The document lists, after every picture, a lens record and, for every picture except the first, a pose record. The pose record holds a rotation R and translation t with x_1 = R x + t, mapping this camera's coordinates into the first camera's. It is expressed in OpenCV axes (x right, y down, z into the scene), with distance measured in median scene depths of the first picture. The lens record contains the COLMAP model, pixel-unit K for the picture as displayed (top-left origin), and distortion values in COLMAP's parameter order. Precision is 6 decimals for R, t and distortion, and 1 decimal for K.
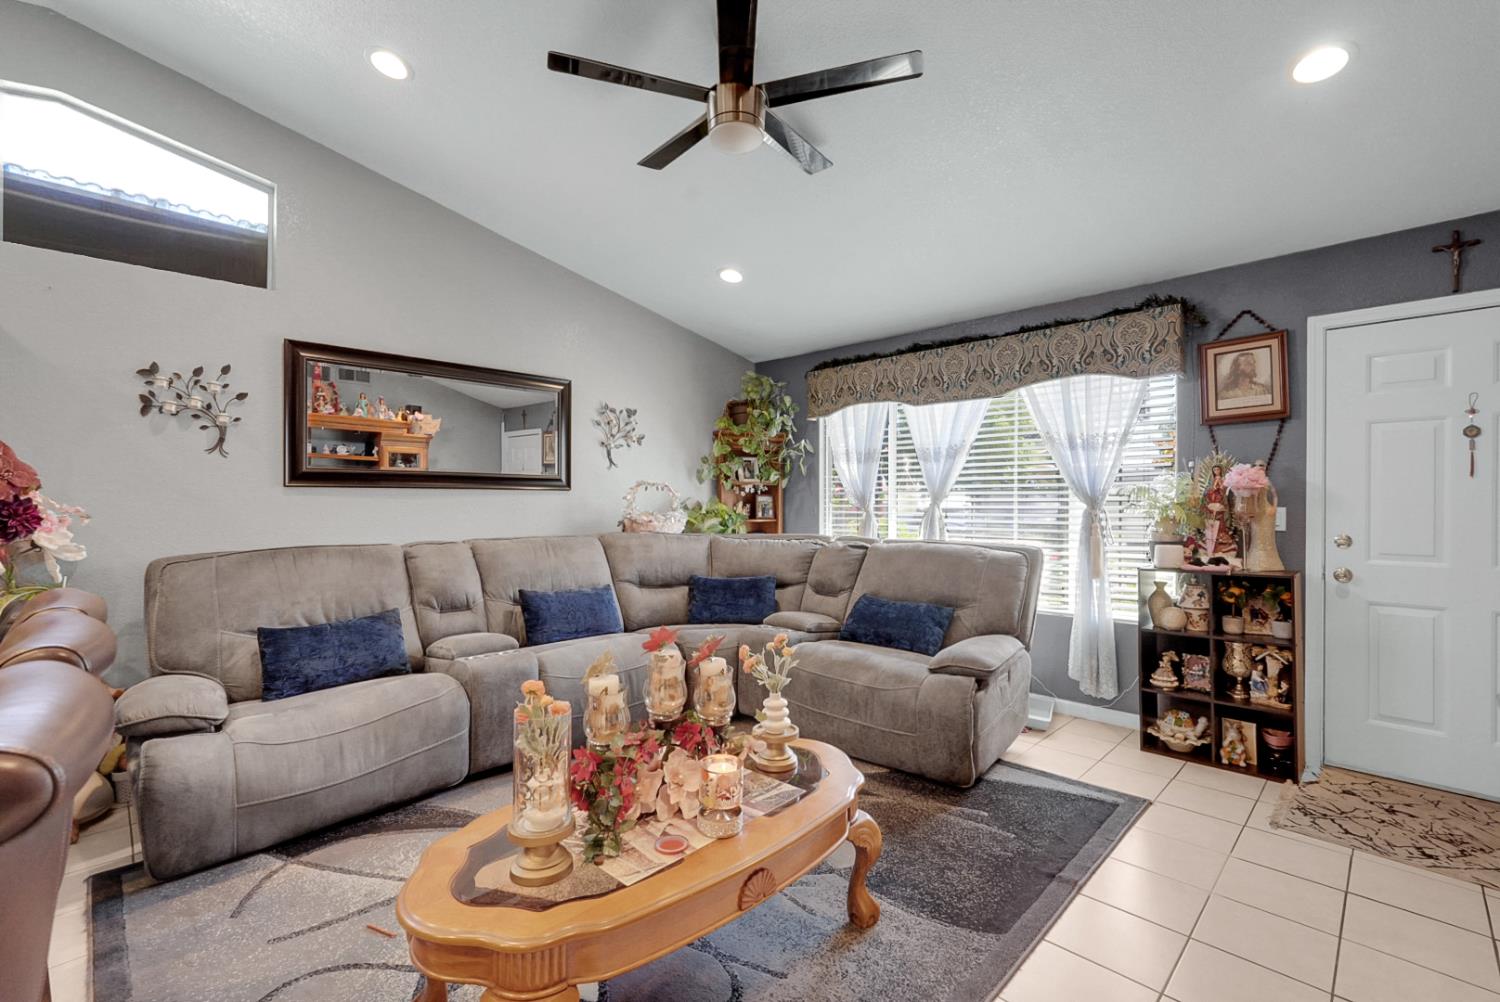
lens RADIAL K [[686.1, 0, 700.0], [0, 686.1, 494.9], [0, 0, 1]] dist [0.004033, 0.000980]
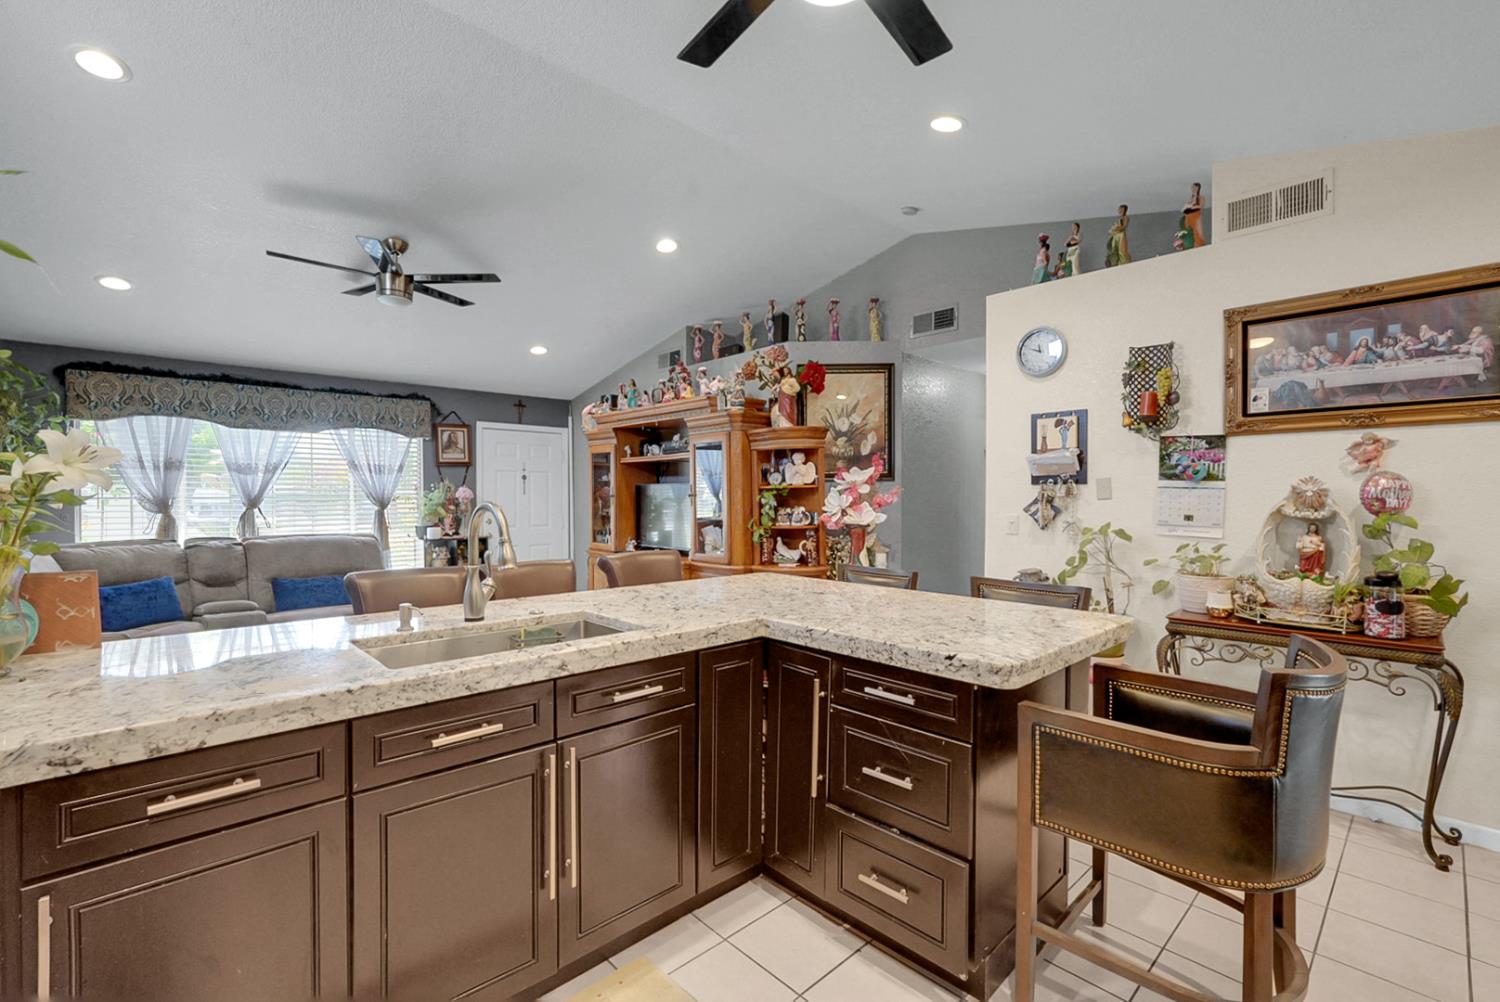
lens RADIAL K [[686.1, 0, 753.5], [0, 686.1, 496.4], [0, 0, 1]] dist [-0.010797, 0.007796]
pose [[-0.009256, 0.001605, 0.999956, -1.233012], [-0.007390, 0.999971, -0.001673, -0.017425], [-0.999930, -0.007405, -0.009244, 0.118928]]
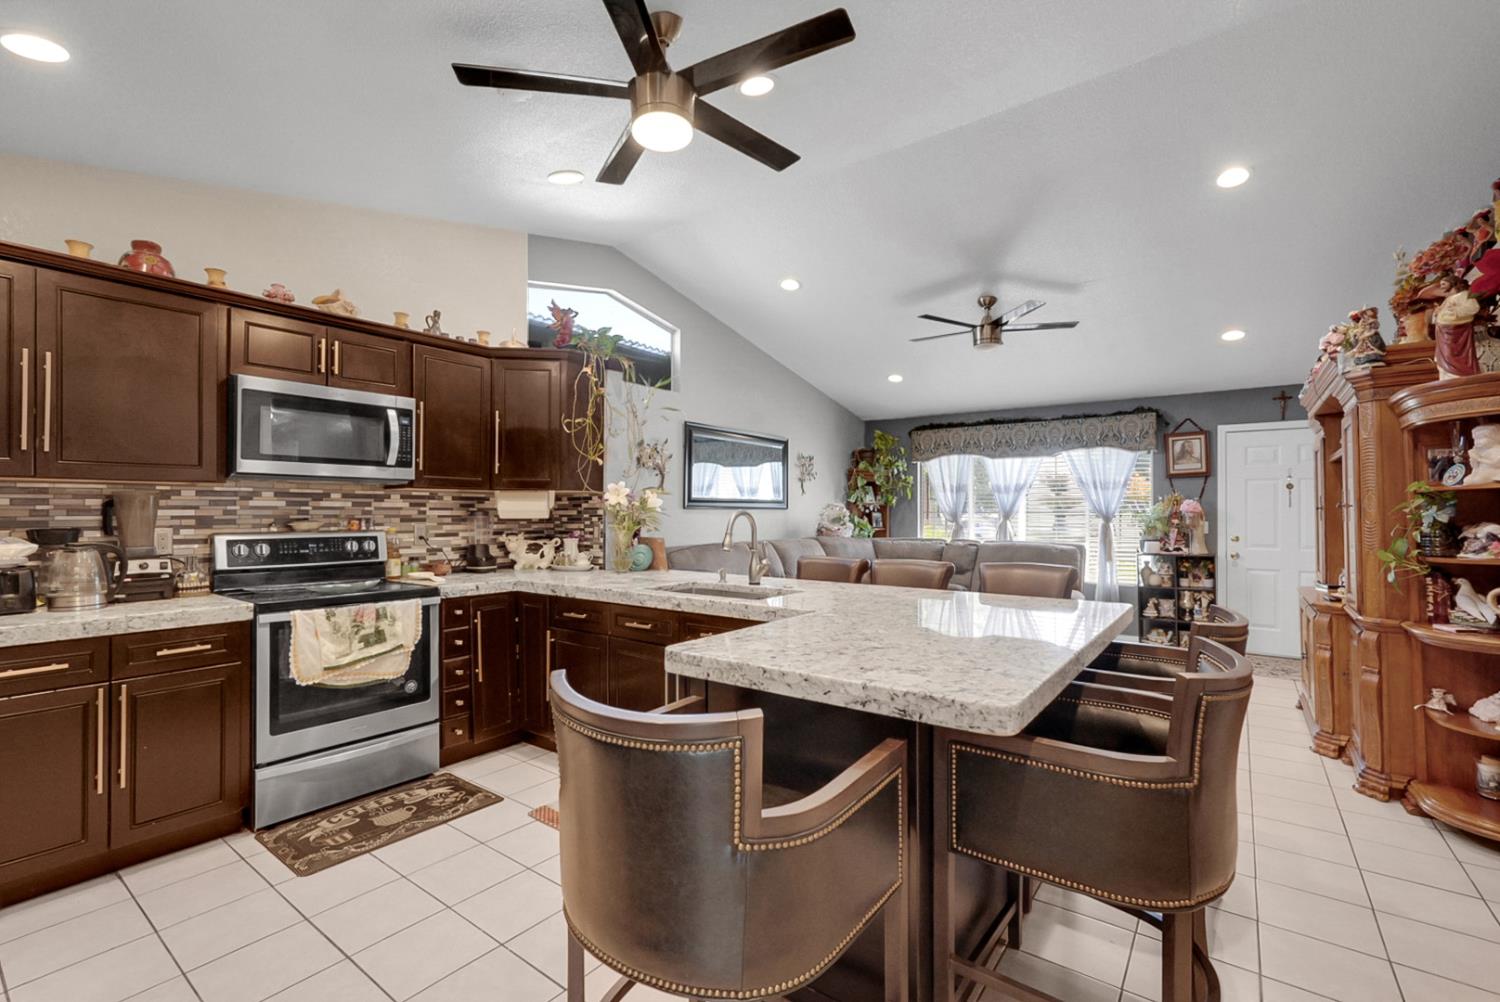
lens RADIAL K [[686.1, 0, 715.8], [0, 686.1, 496.4], [0, 0, 1]] dist [-0.010797, 0.007796]
pose [[0.991408, 0.007797, 0.130573, -0.739044], [-0.005613, 0.999838, -0.017086, -0.012116], [-0.130685, 0.016207, 0.991291, -0.694476]]
